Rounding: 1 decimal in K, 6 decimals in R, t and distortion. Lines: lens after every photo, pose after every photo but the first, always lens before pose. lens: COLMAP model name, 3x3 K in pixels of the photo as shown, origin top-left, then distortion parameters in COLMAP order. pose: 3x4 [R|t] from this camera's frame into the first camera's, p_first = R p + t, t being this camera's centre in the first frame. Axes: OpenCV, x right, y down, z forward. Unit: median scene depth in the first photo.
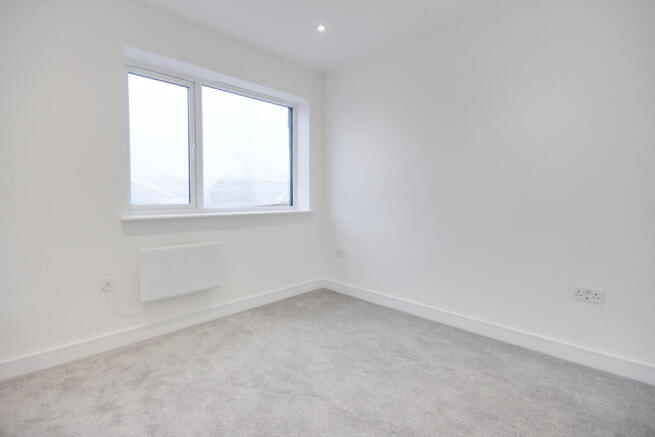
lens RADIAL K [[316.7, 0, 331.5], [0, 316.7, 211.3], [0, 0, 1]] dist [0.000392, 0.000159]
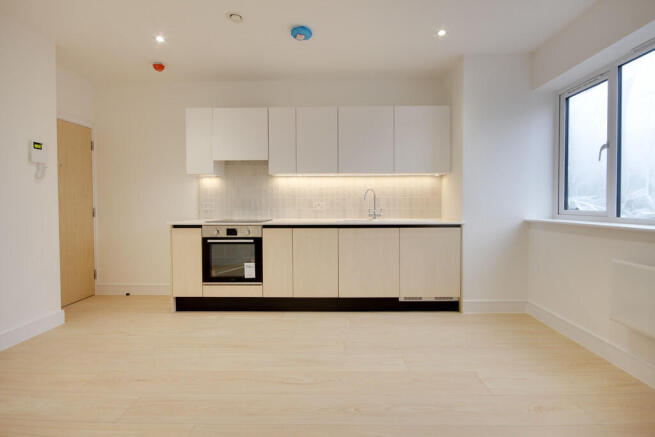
lens RADIAL K [[316.7, 0, 331.5], [0, 316.7, 211.3], [0, 0, 1]] dist [0.000392, 0.000159]
pose [[-0.729452, 0.014039, -0.683888, 0.704729], [-0.030408, 0.998135, 0.052924, -0.045715], [0.683356, 0.059401, -0.727665, 1.107920]]
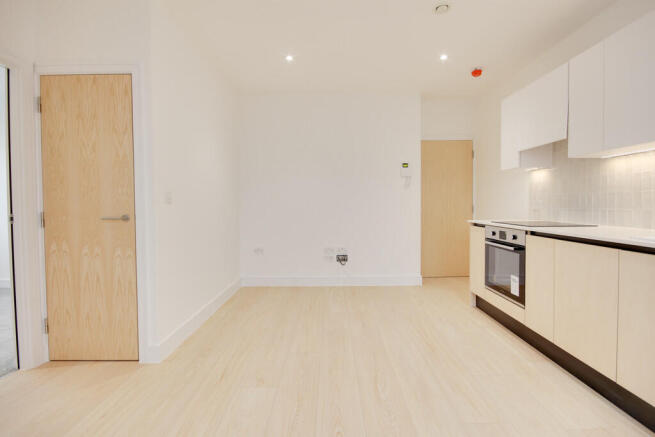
lens RADIAL K [[308.9, 0, 331.5], [0, 308.9, 211.4], [0, 0, 1]] dist [0.000377, -0.000048]
pose [[-0.697699, -0.017646, 0.716173, -0.079161], [0.036881, 0.997486, 0.060507, -0.049824], [-0.715441, 0.068629, -0.695295, 1.073257]]
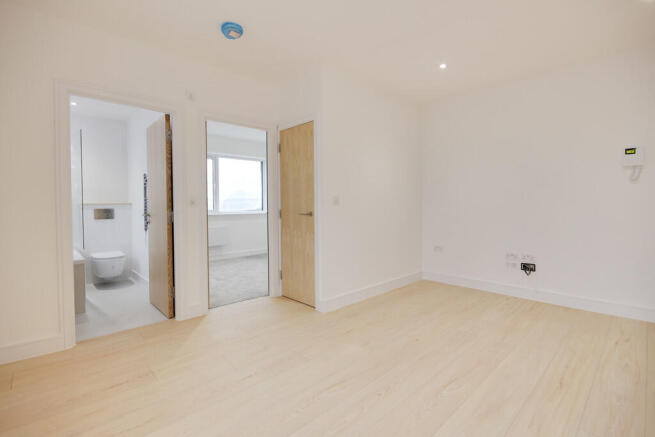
lens RADIAL K [[308.9, 0, 331.5], [0, 308.9, 211.4], [0, 0, 1]] dist [0.000377, -0.000048]
pose [[0.026089, -0.024654, 0.999356, -0.348334], [0.052555, 0.998347, 0.023257, -0.039485], [-0.998277, 0.051914, 0.027342, 0.805521]]
